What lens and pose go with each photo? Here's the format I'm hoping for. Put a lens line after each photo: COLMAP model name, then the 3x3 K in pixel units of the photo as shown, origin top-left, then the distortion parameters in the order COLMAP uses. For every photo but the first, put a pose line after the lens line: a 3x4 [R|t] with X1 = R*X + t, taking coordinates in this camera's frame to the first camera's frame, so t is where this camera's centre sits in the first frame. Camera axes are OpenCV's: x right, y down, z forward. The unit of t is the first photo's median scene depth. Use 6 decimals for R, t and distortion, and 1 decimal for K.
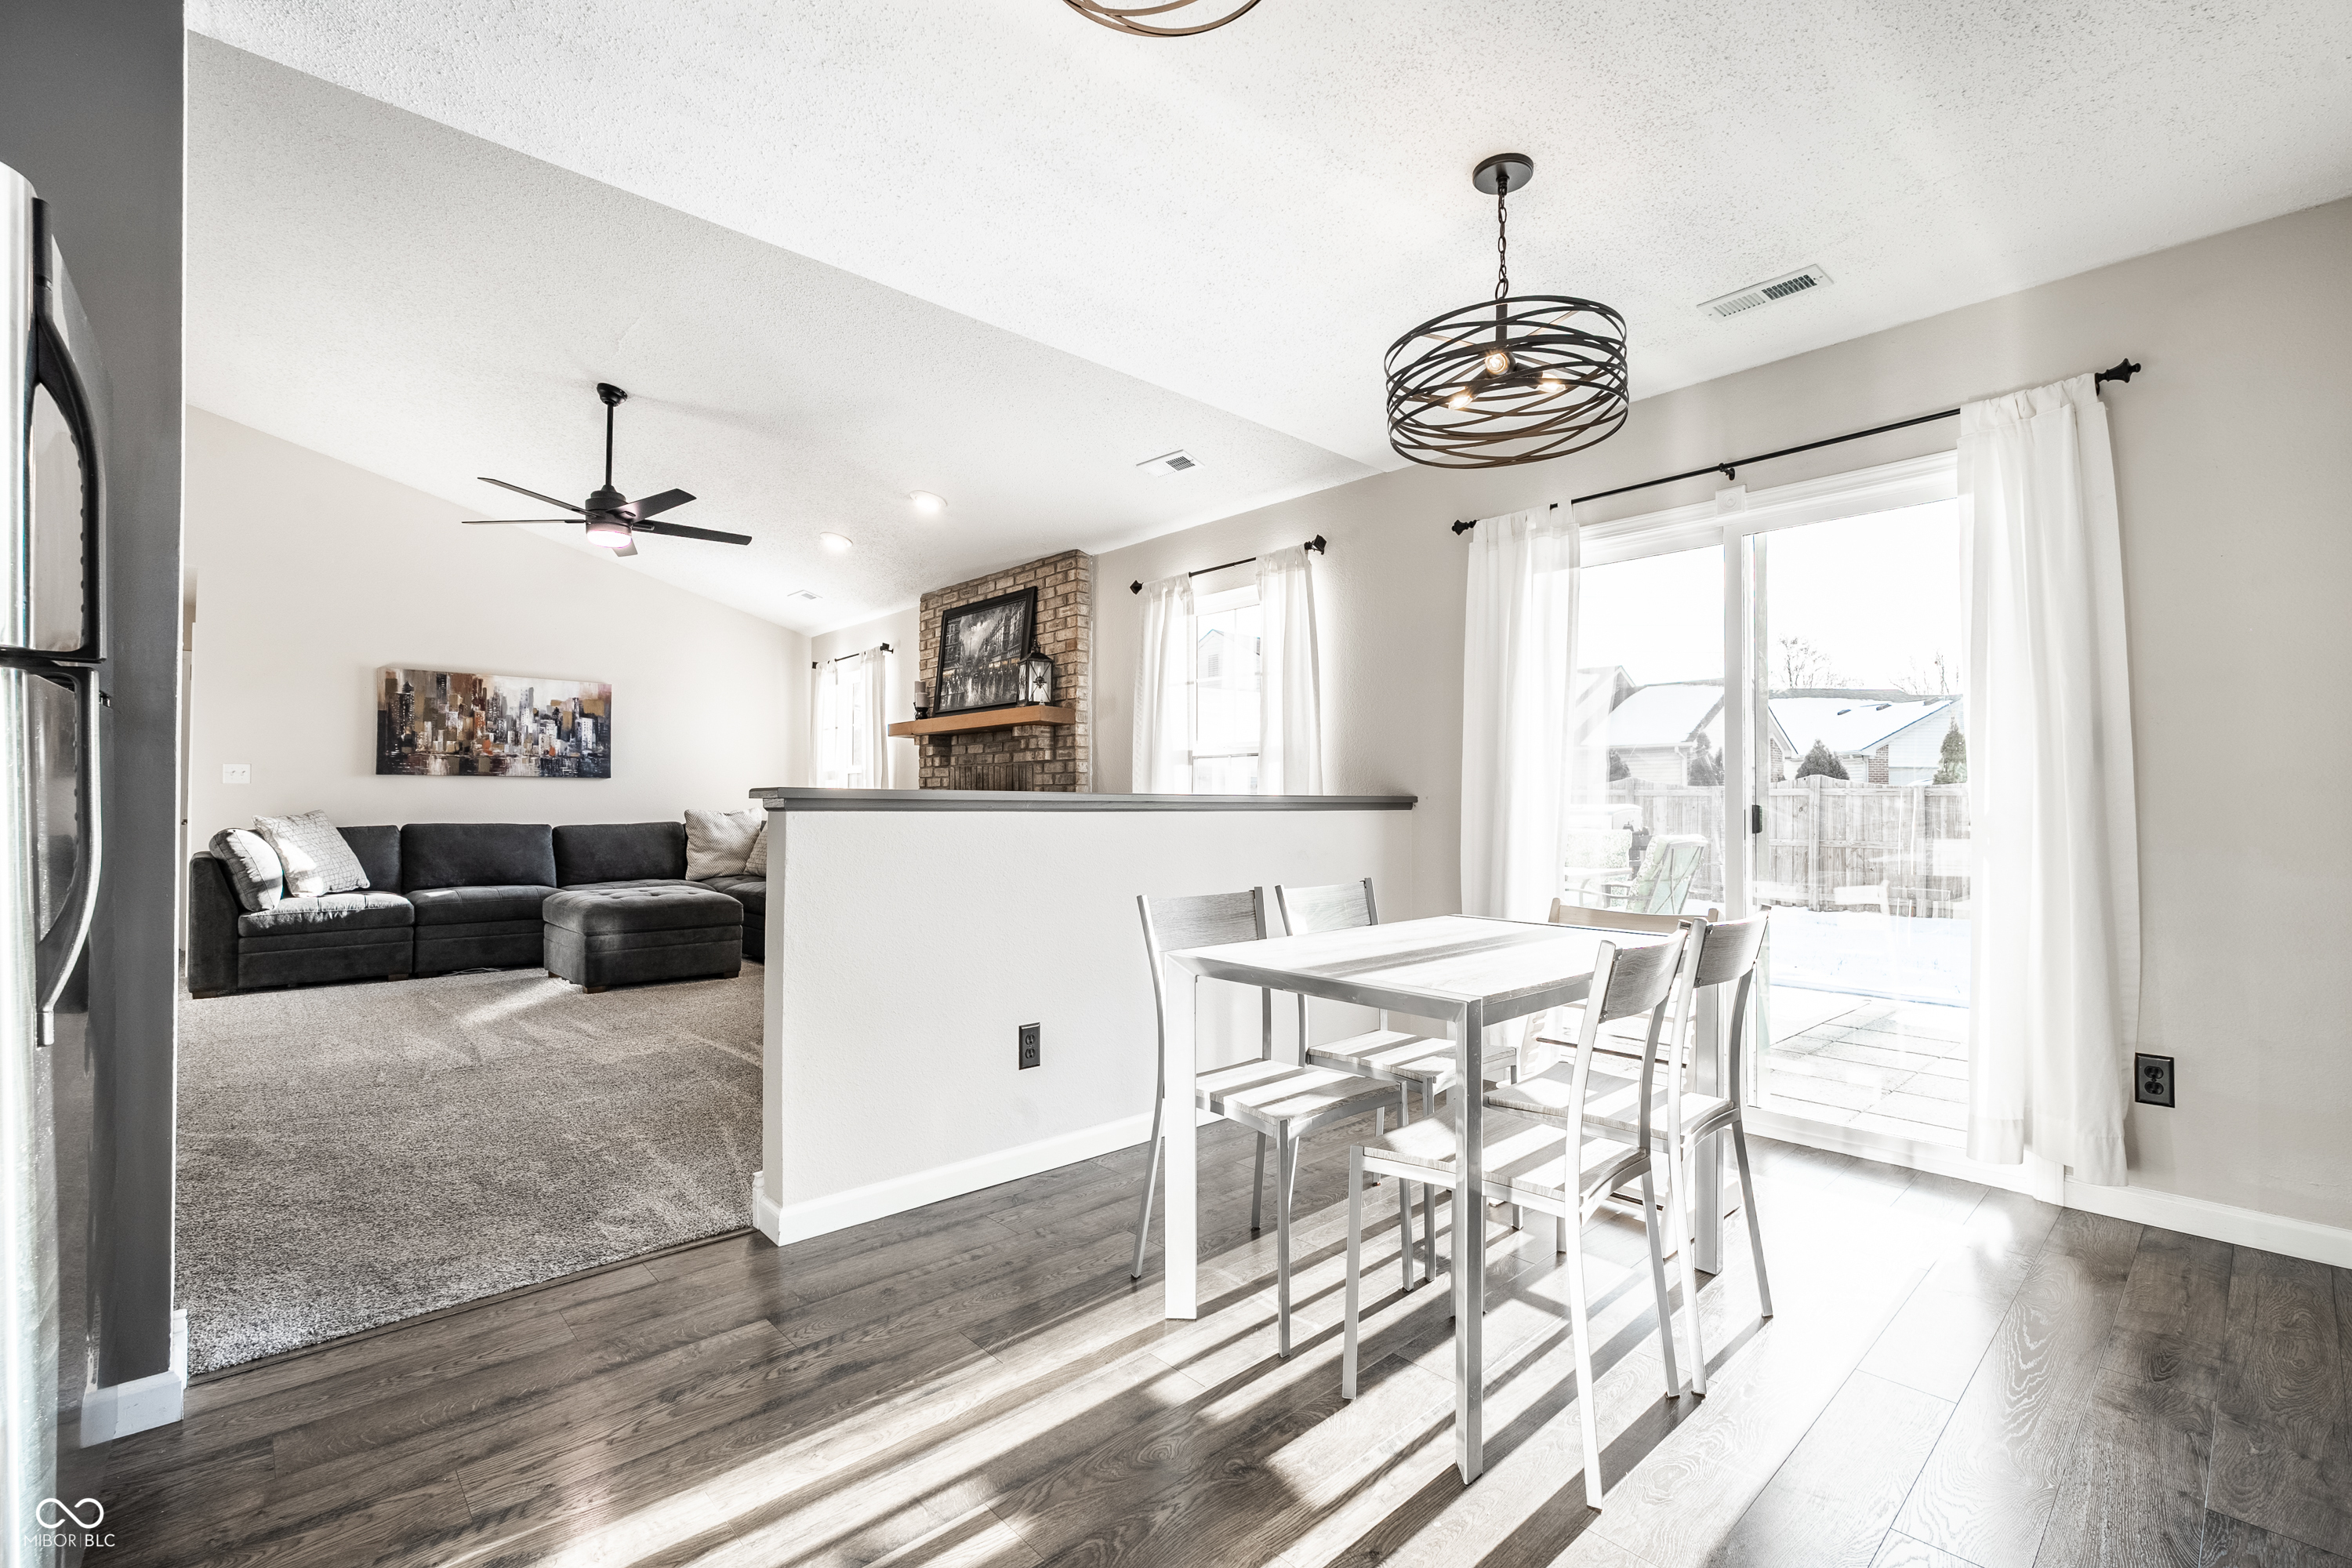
lens RADIAL K [[1059.4, 0, 1159.4], [0, 1059.4, 785.3], [0, 0, 1]] dist [-0.008337, 0.003587]
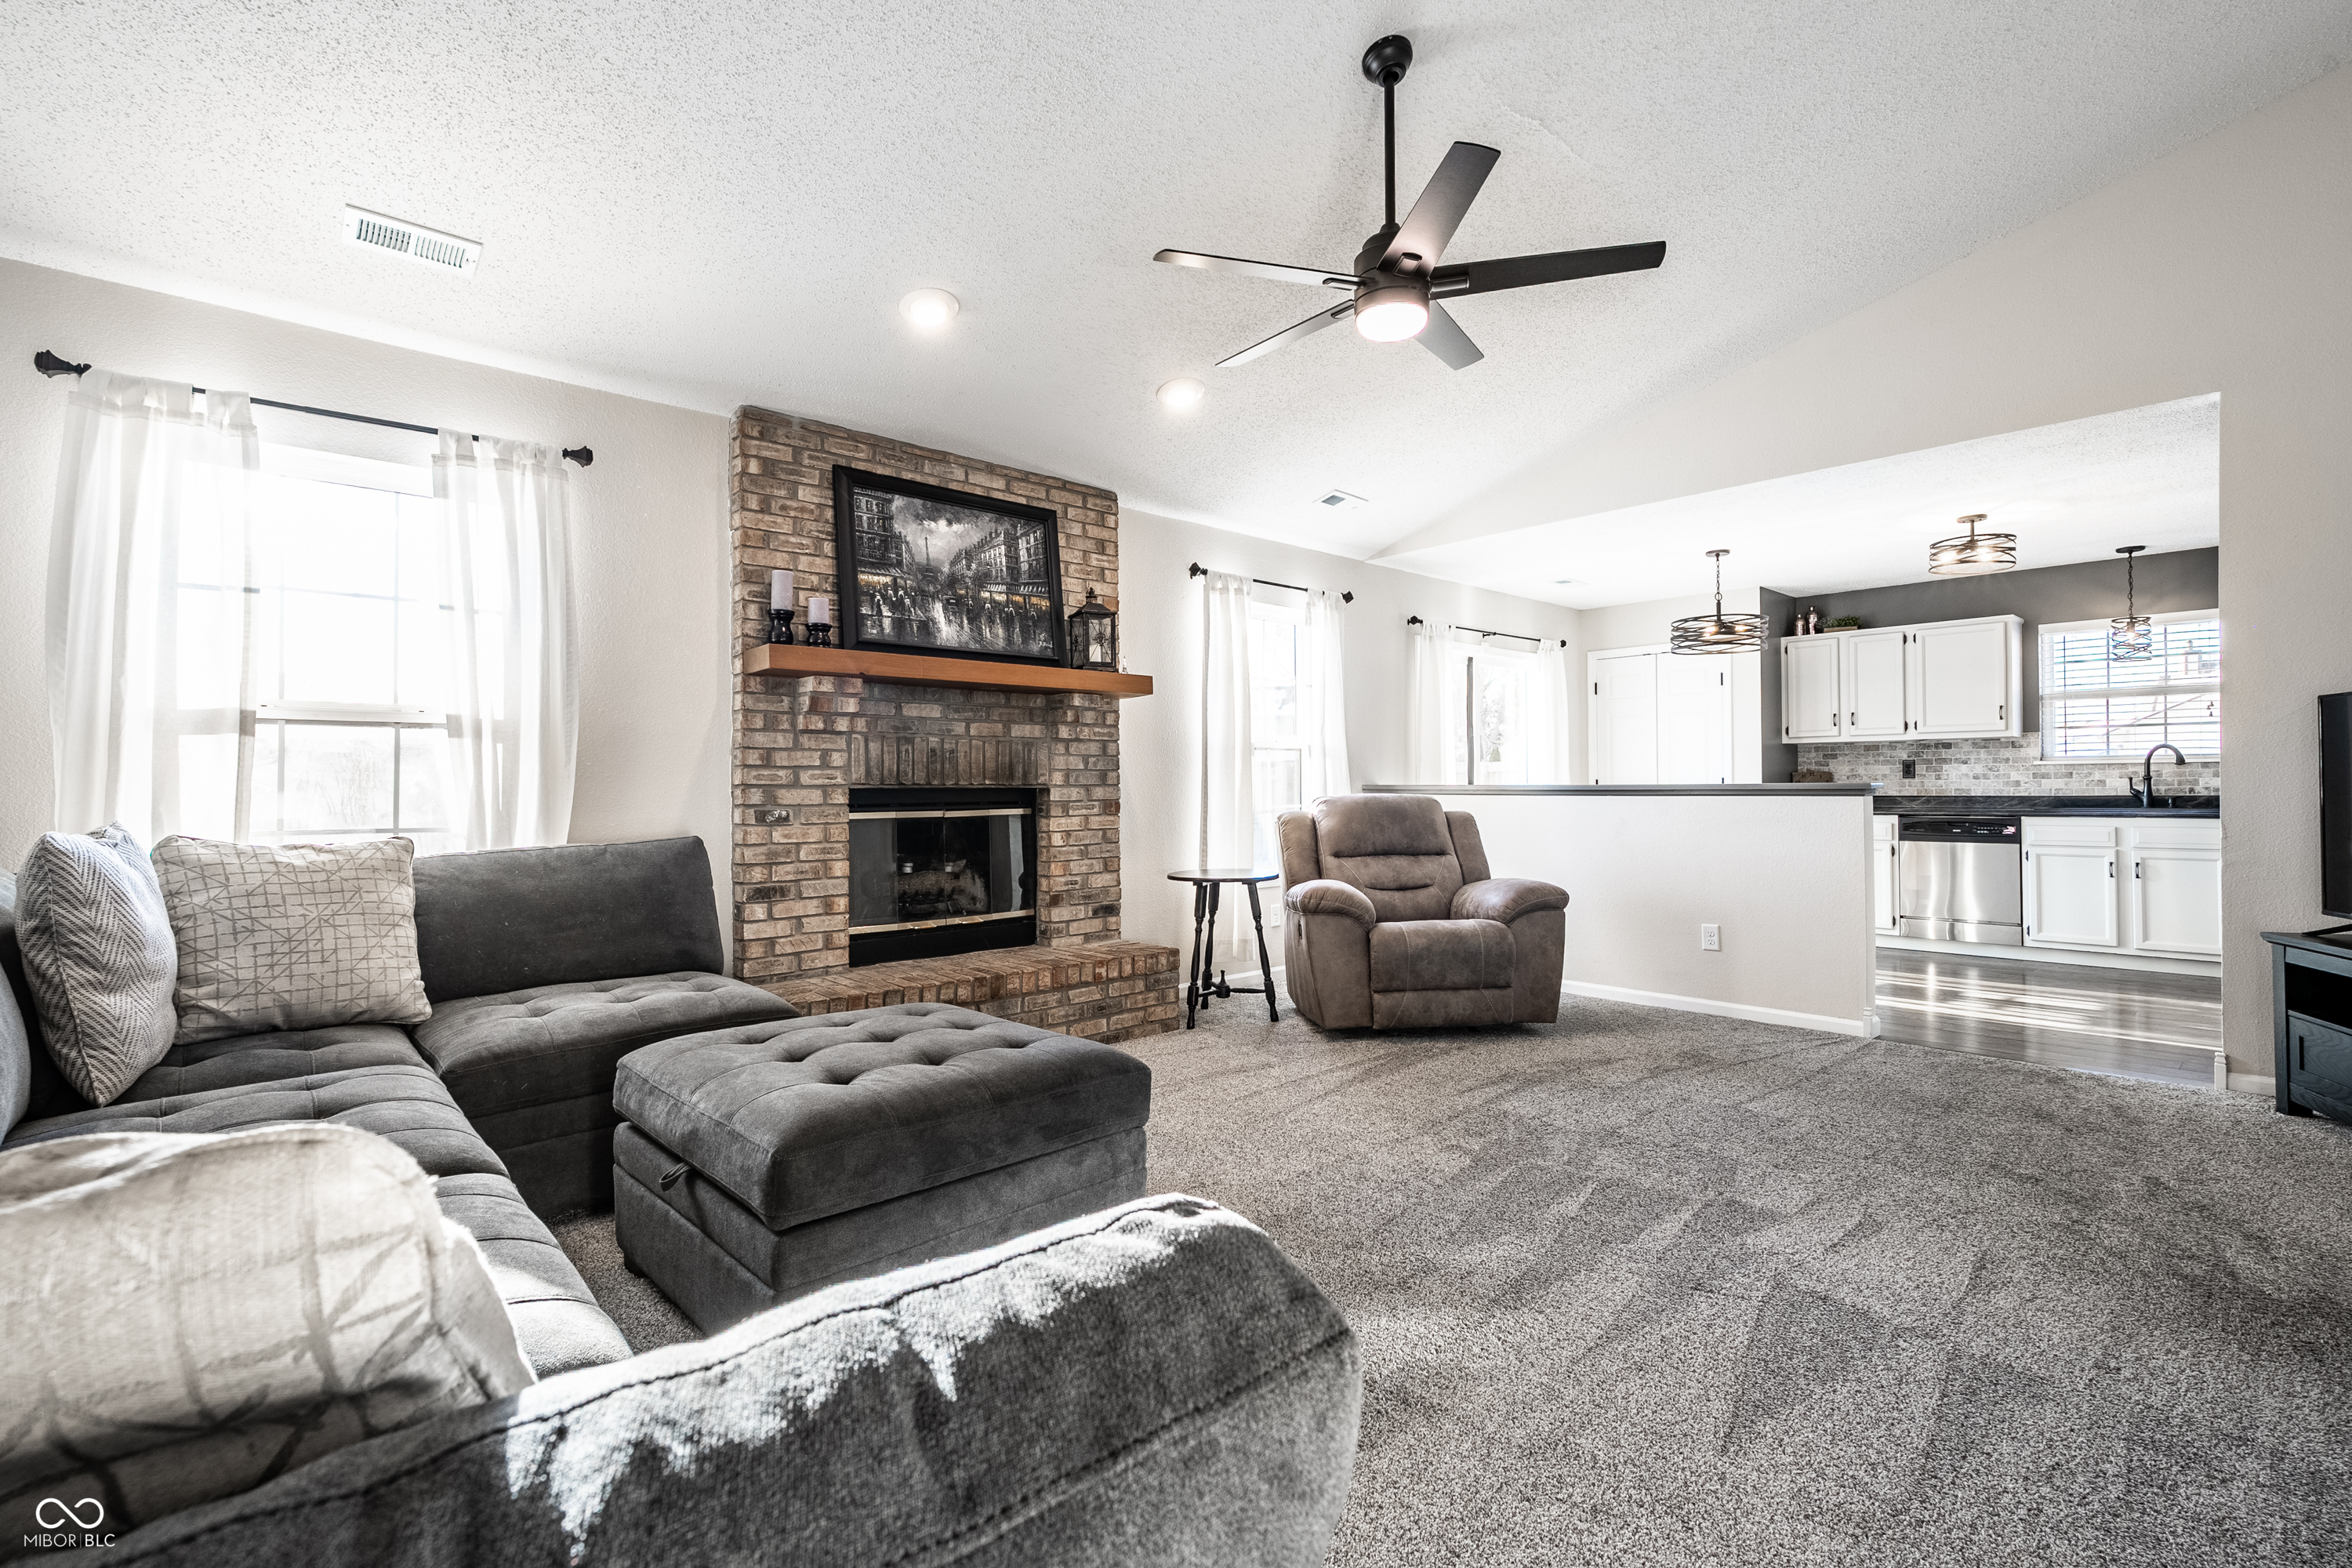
lens RADIAL K [[1059.4, 0, 1177.6], [0, 1059.4, 771.8], [0, 0, 1]] dist [-0.008337, 0.003587]
pose [[-0.024636, 0.011591, 0.999629, -0.807241], [-0.013124, 0.999843, -0.011917, 0.008830], [-0.999610, -0.013413, -0.024480, 0.842902]]
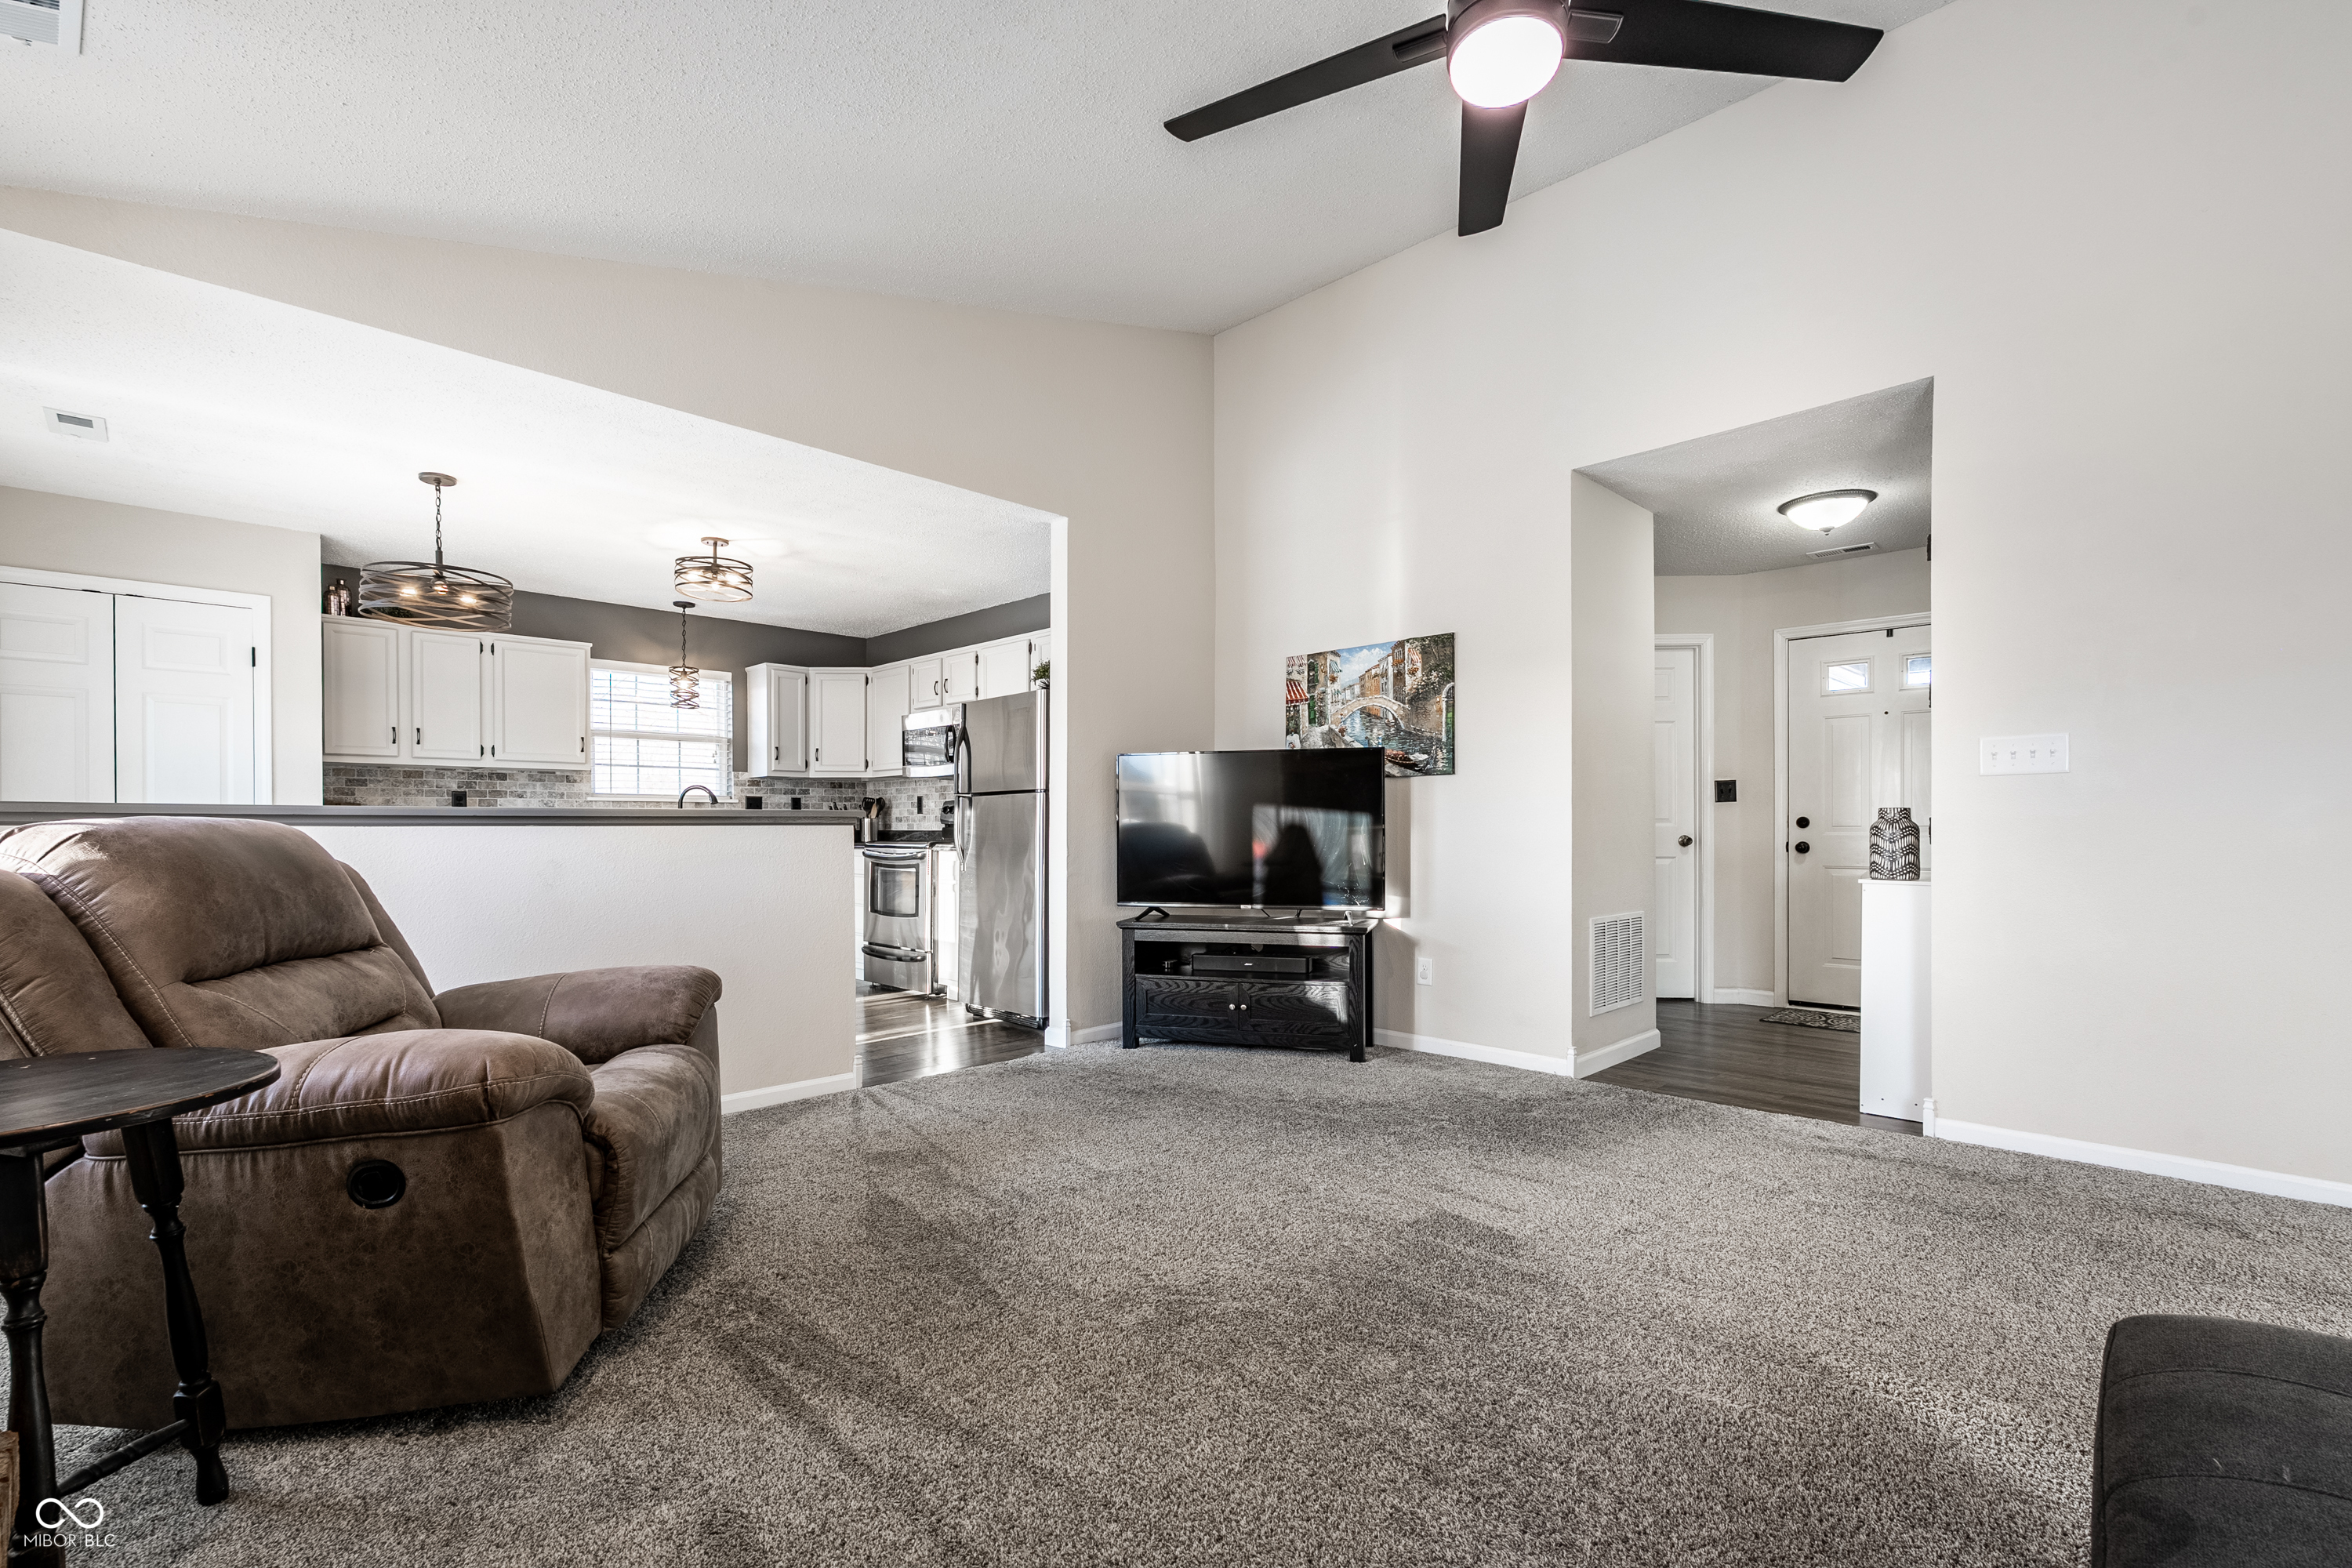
lens RADIAL K [[1059.4, 0, 1169.1], [0, 1059.4, 834.7], [0, 0, 1]] dist [-0.008337, 0.003587]
pose [[-0.997921, -0.000610, -0.064447, -0.285732], [0.000213, 0.999919, -0.012764, 0.023501], [0.064449, -0.012751, -0.997840, 1.019749]]
